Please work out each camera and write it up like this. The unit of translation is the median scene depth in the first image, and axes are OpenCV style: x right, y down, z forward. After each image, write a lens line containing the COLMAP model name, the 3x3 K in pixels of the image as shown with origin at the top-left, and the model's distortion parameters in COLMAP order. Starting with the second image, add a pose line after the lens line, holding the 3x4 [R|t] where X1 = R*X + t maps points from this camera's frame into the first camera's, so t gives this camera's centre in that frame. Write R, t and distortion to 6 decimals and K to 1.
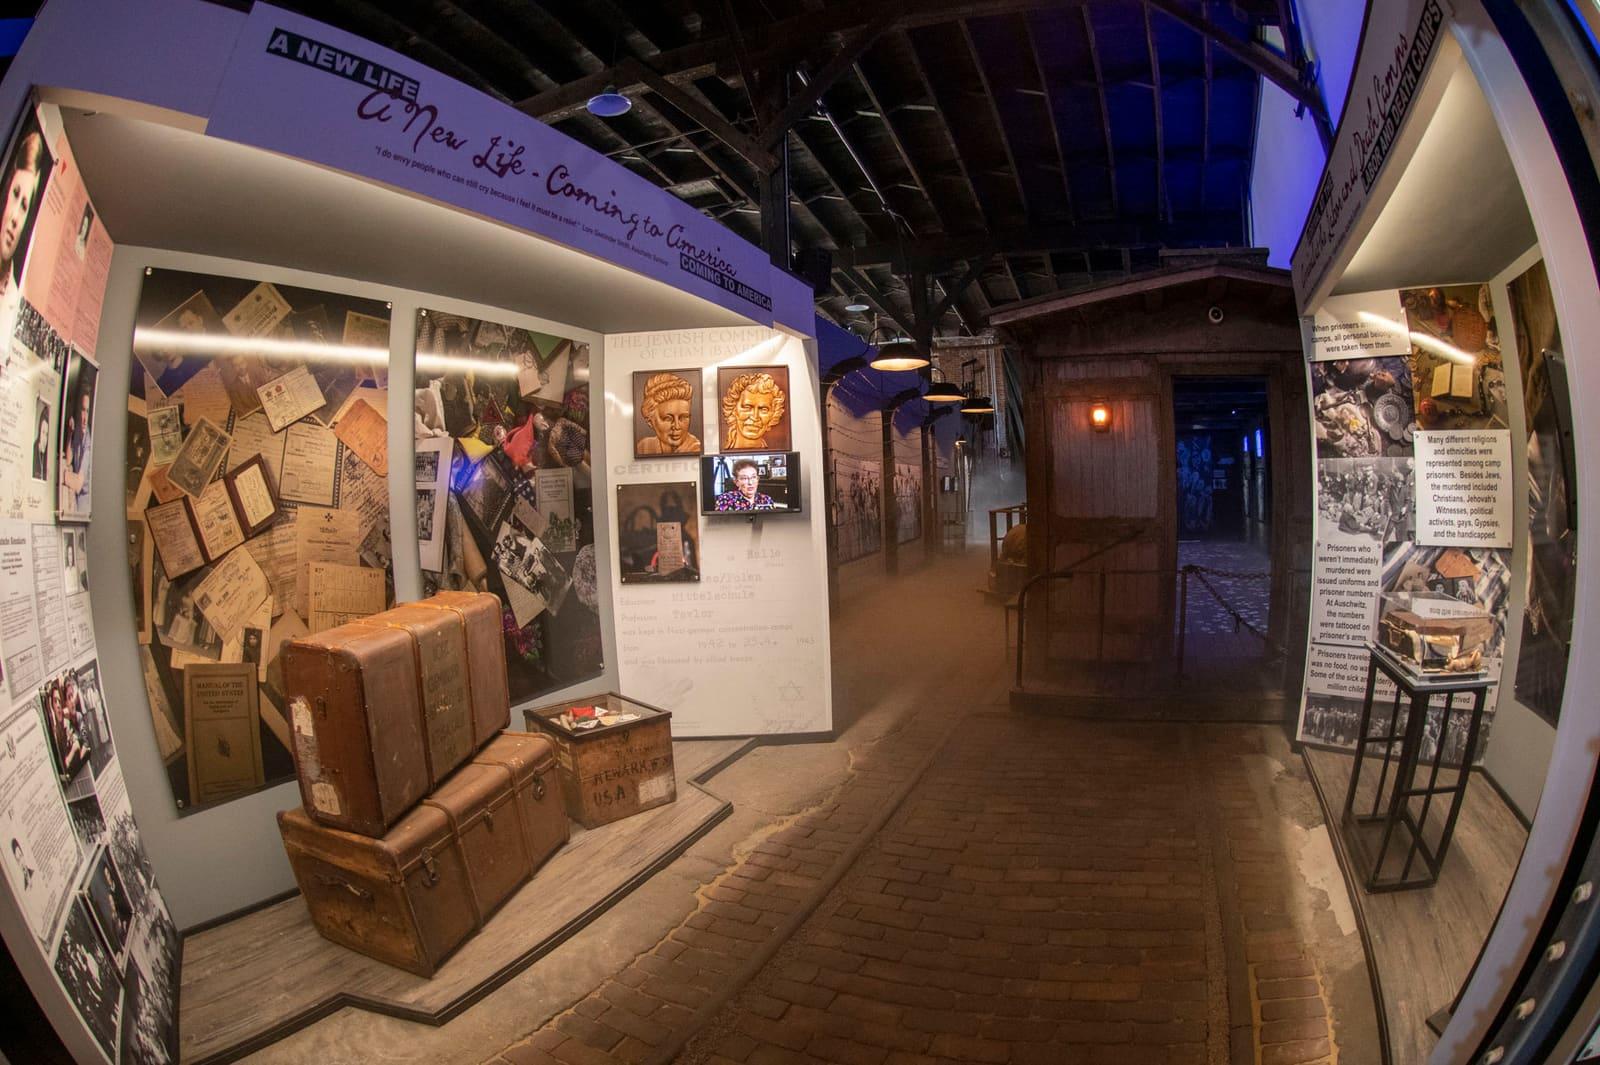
lens RADIAL K [[927.7, 0, 792.1], [0, 927.7, 537.2], [0, 0, 1]] dist [-0.378616, 0.111831]
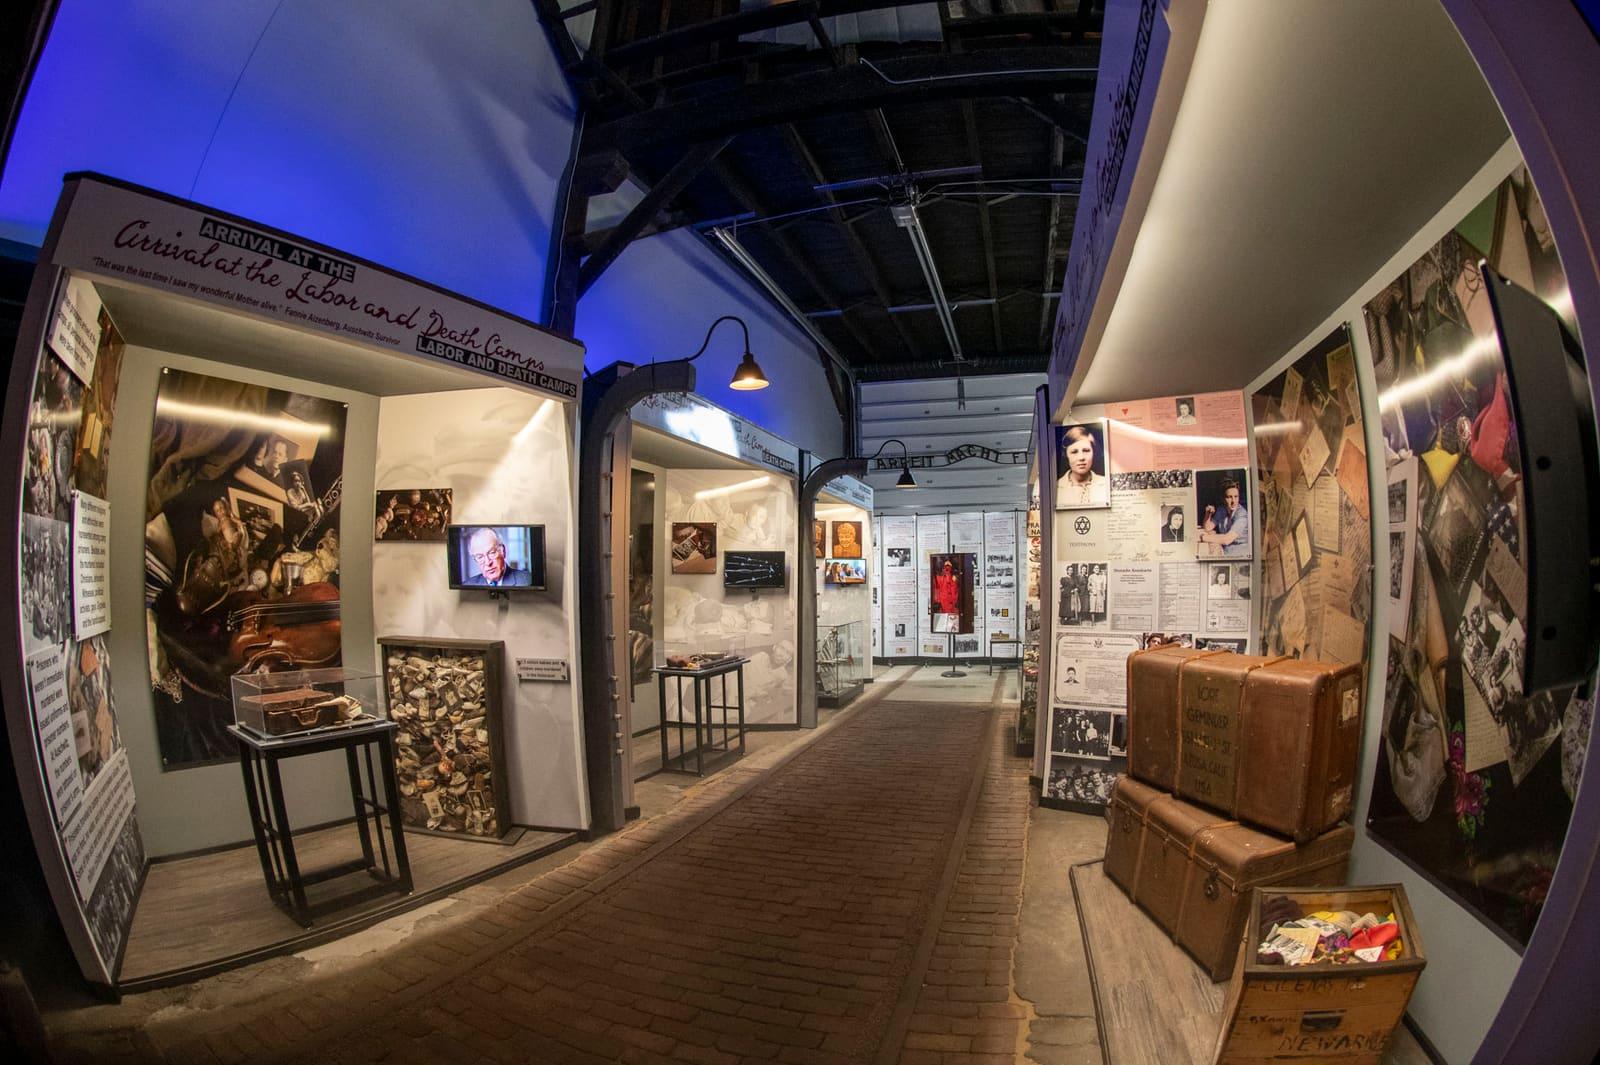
lens RADIAL K [[927.7, 0, 792.1], [0, 927.7, 537.2], [0, 0, 1]] dist [-0.378616, 0.111831]
pose [[-0.993201, 0.033628, -0.111445, 0.176593], [0.032901, 0.999424, 0.008363, -0.070185], [0.111662, 0.004639, -0.993735, 1.514728]]
